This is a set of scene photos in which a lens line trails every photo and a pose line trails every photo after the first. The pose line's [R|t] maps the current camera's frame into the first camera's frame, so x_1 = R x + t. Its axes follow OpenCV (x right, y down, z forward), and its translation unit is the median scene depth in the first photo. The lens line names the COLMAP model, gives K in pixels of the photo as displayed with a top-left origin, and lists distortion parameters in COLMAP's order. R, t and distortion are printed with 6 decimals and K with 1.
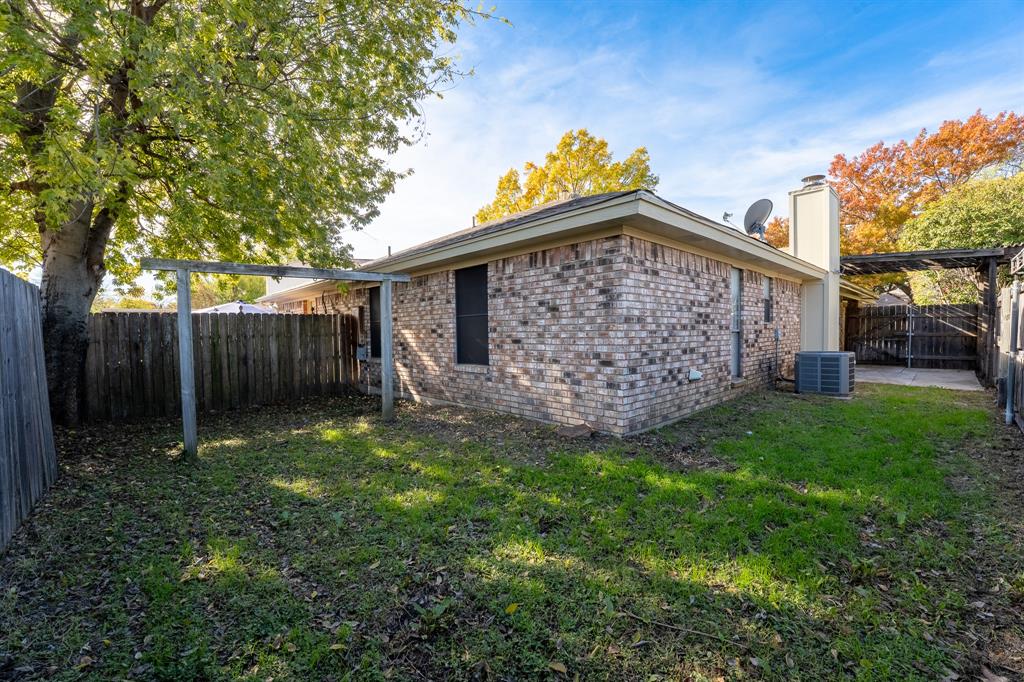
lens RADIAL K [[399.5, 0, 507.8], [0, 399.5, 346.9], [0, 0, 1]] dist [-0.016318, 0.000409]
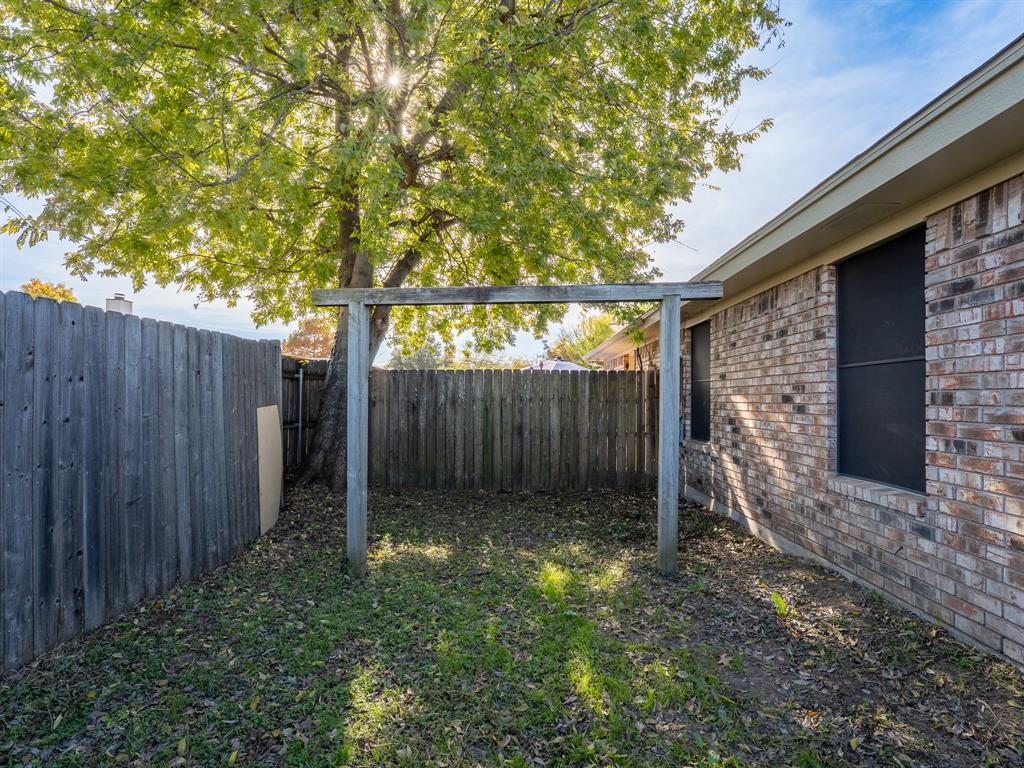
lens RADIAL K [[484.3, 0, 511.1], [0, 484.3, 390.9], [0, 0, 1]] dist [-0.027425, 0.000118]
pose [[0.699473, 0.013500, -0.714532, -0.003019], [-0.051344, 0.998187, -0.031404, -0.013892], [0.712812, 0.058653, 0.698898, 0.354929]]
